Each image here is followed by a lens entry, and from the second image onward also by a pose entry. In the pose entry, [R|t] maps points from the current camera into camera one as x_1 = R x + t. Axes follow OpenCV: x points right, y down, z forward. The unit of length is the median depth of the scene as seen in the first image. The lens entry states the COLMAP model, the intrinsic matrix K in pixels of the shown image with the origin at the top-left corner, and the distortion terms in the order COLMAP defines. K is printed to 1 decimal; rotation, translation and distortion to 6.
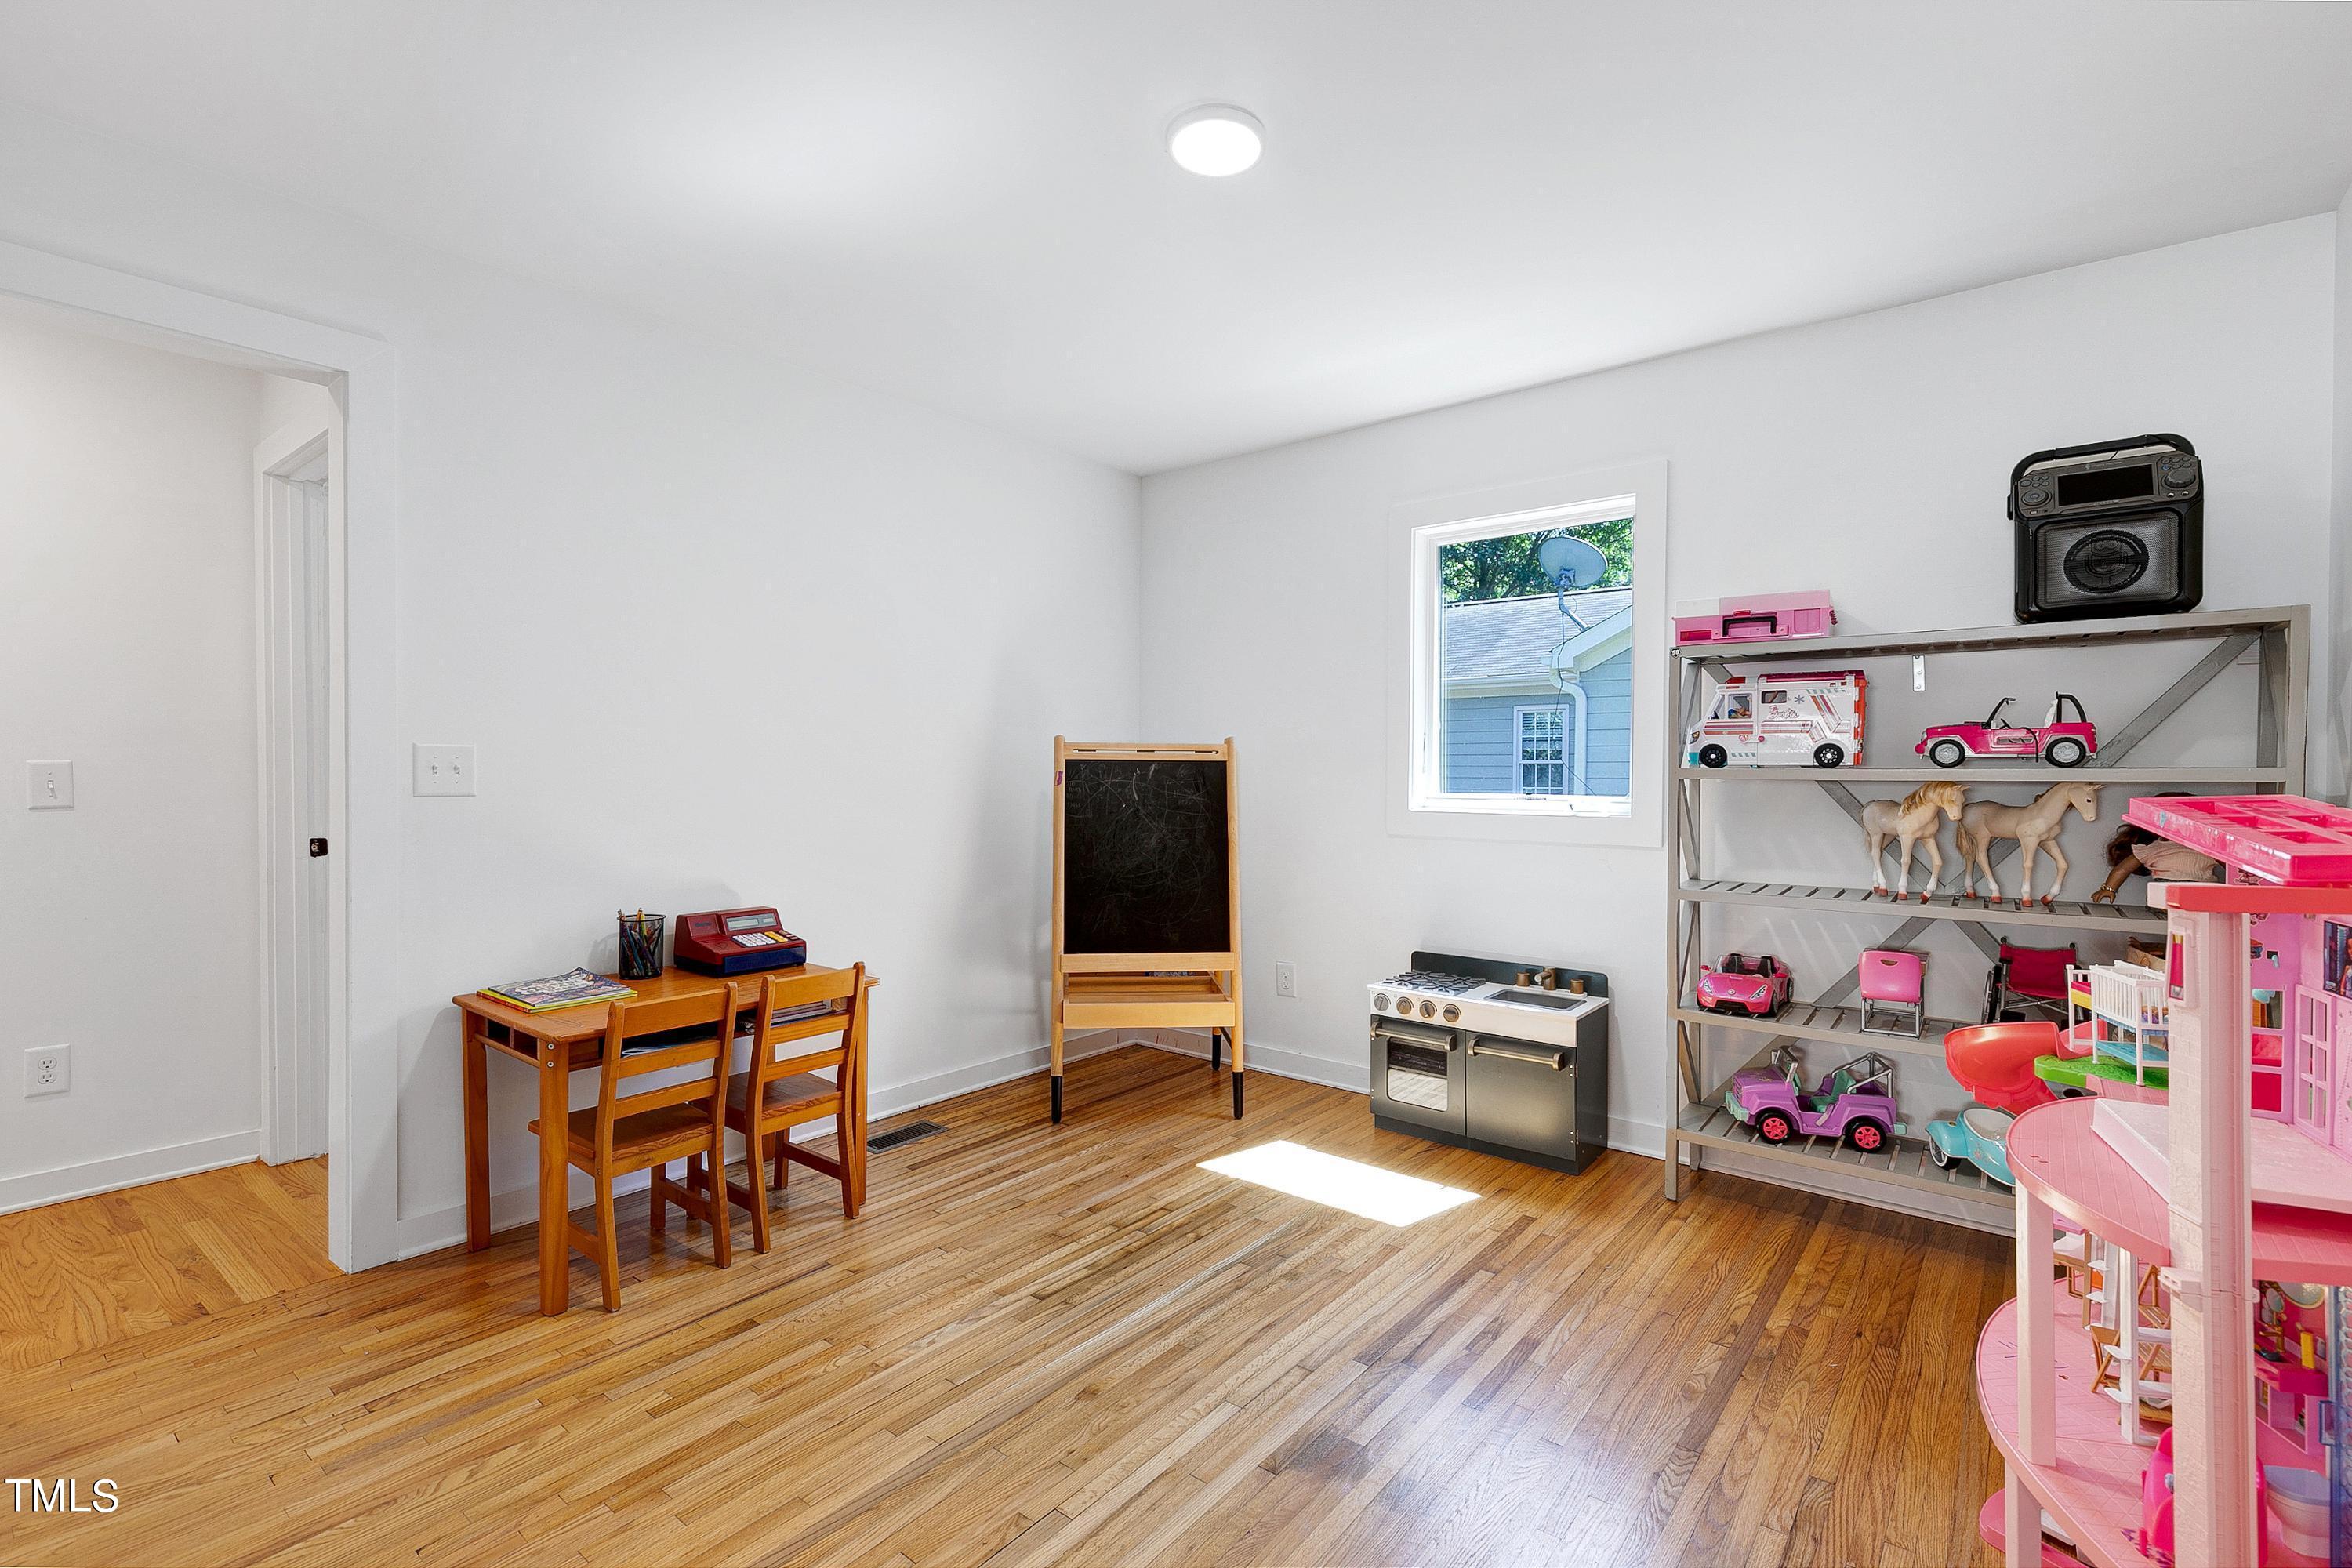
lens RADIAL K [[1061.1, 0, 1153.4], [0, 1061.1, 775.7], [0, 0, 1]] dist [0.009047, -0.001876]
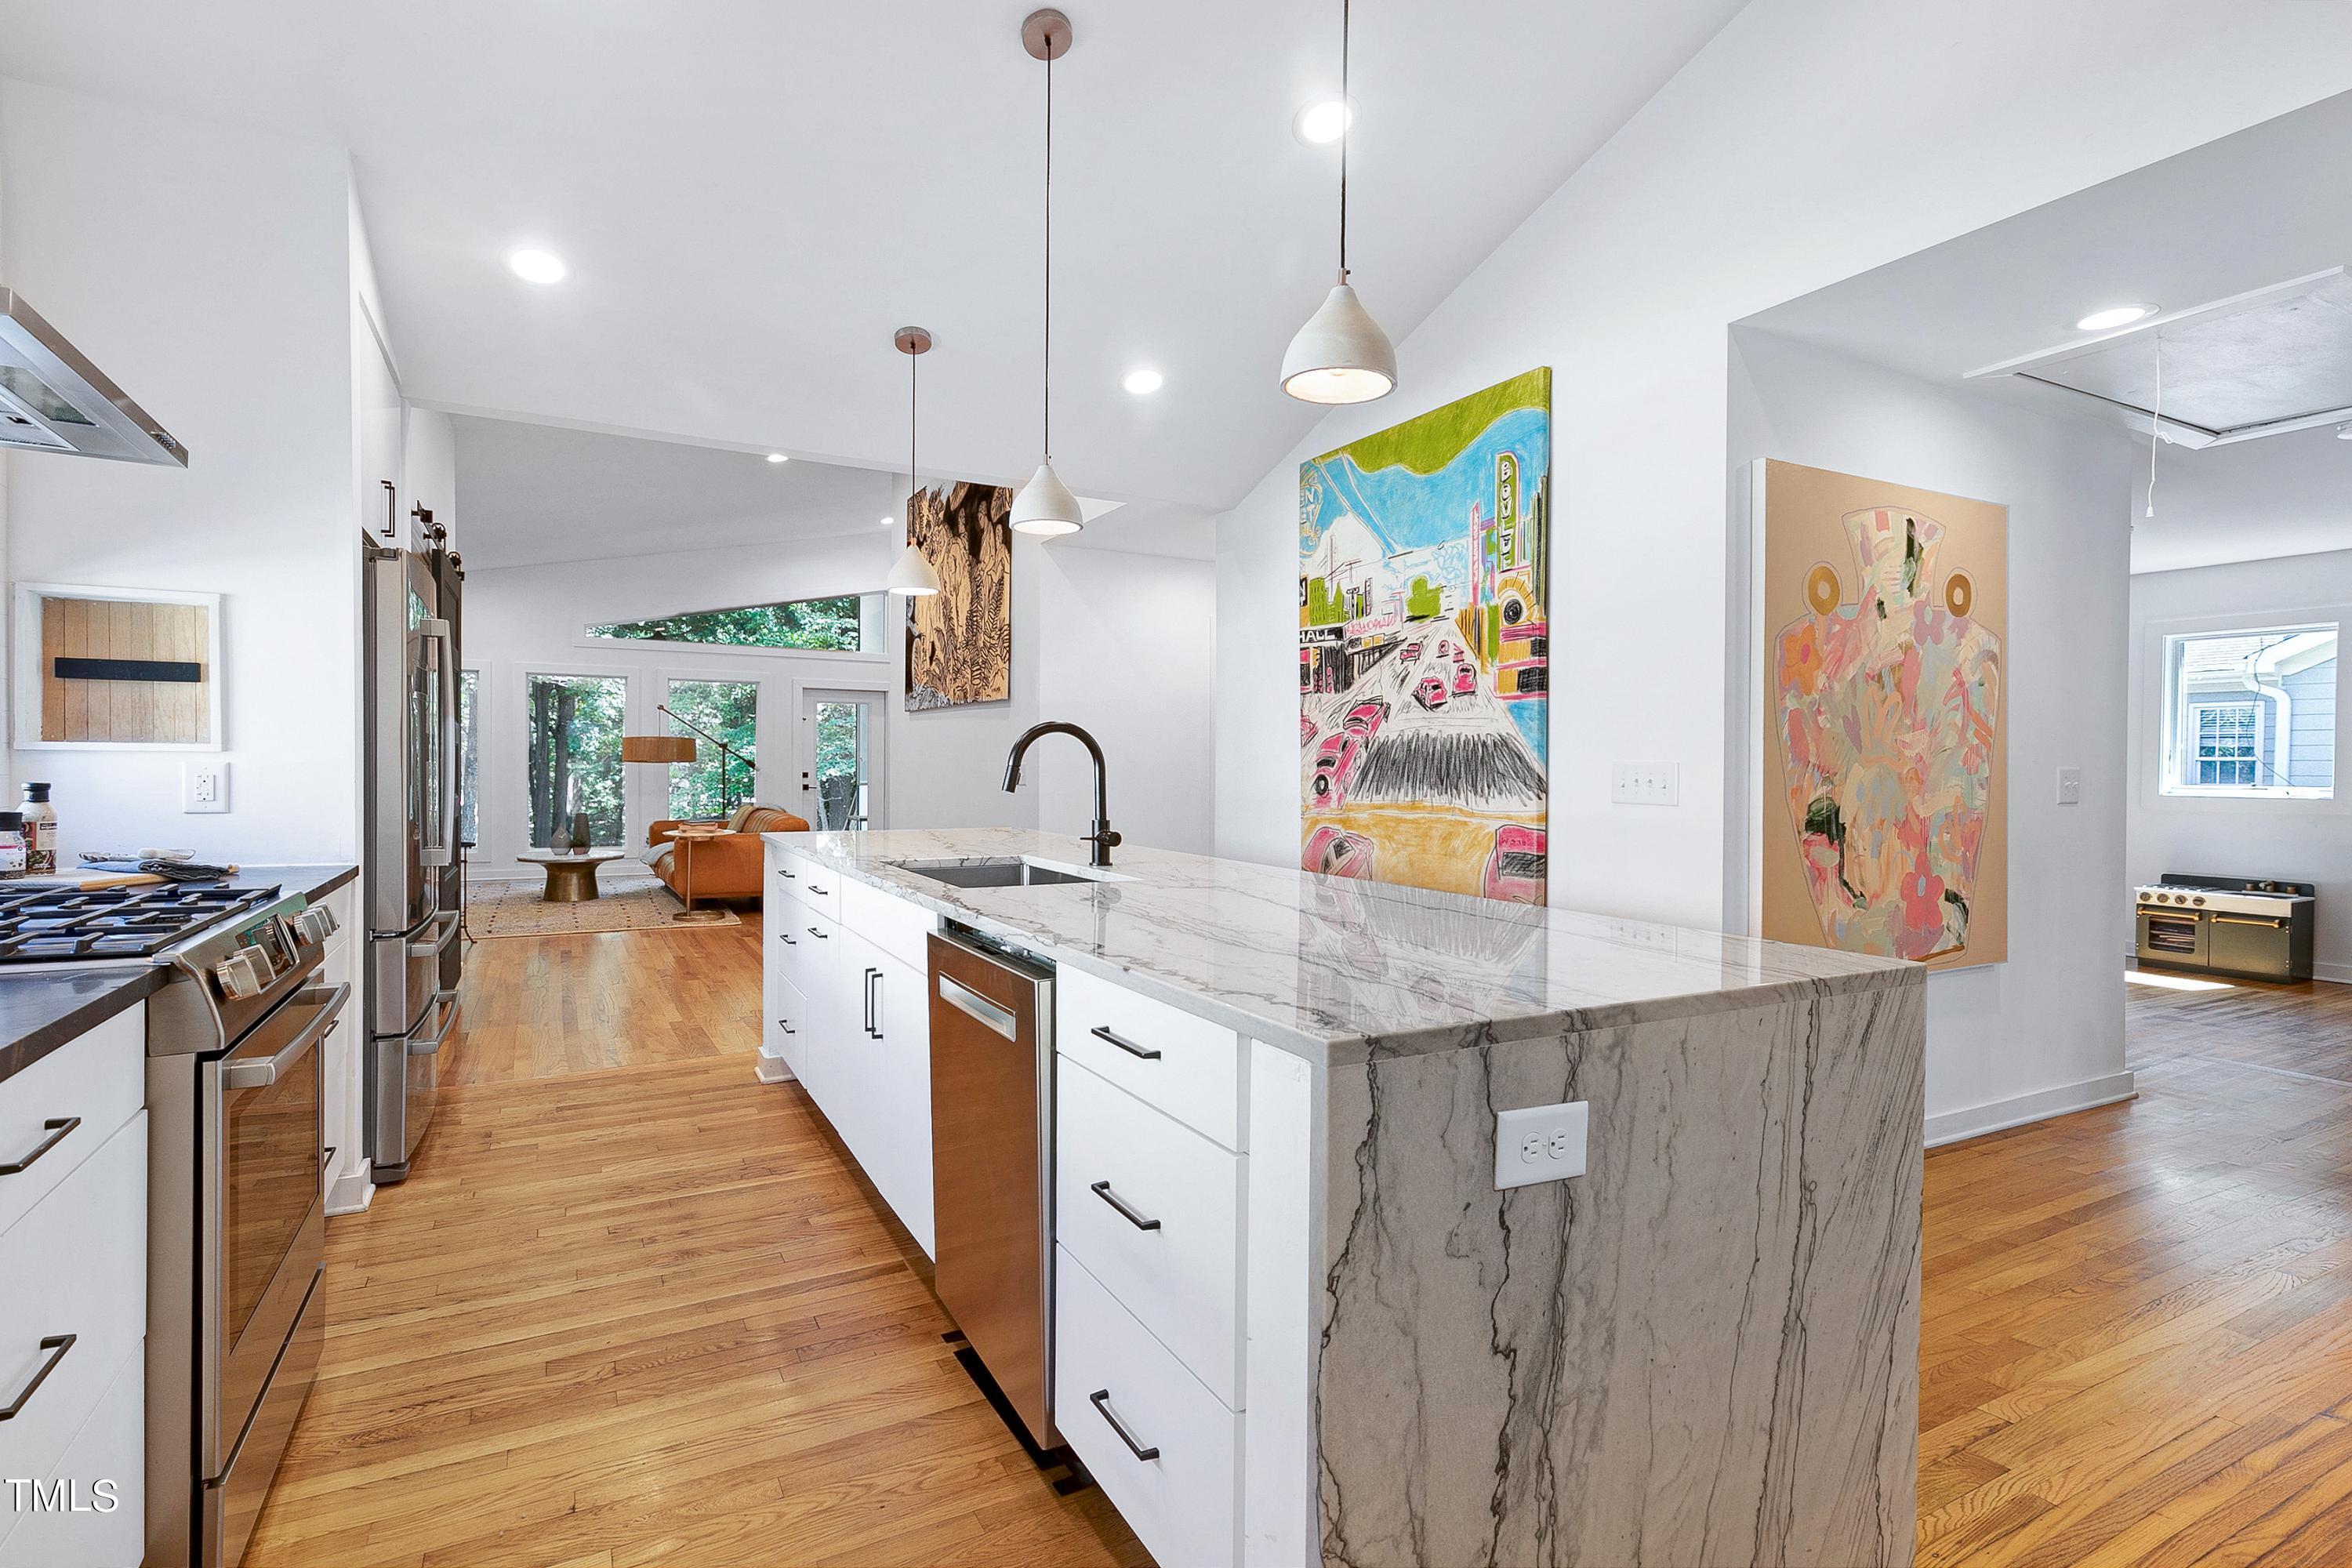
lens RADIAL K [[1061.1, 0, 1145.0], [0, 1061.1, 778.9], [0, 0, 1]] dist [0.009047, -0.001876]
pose [[0.910012, 0.007008, -0.414523, -0.607326], [-0.003540, 0.999952, 0.009133, -0.001369], [0.414567, -0.006844, 0.909993, -1.425670]]
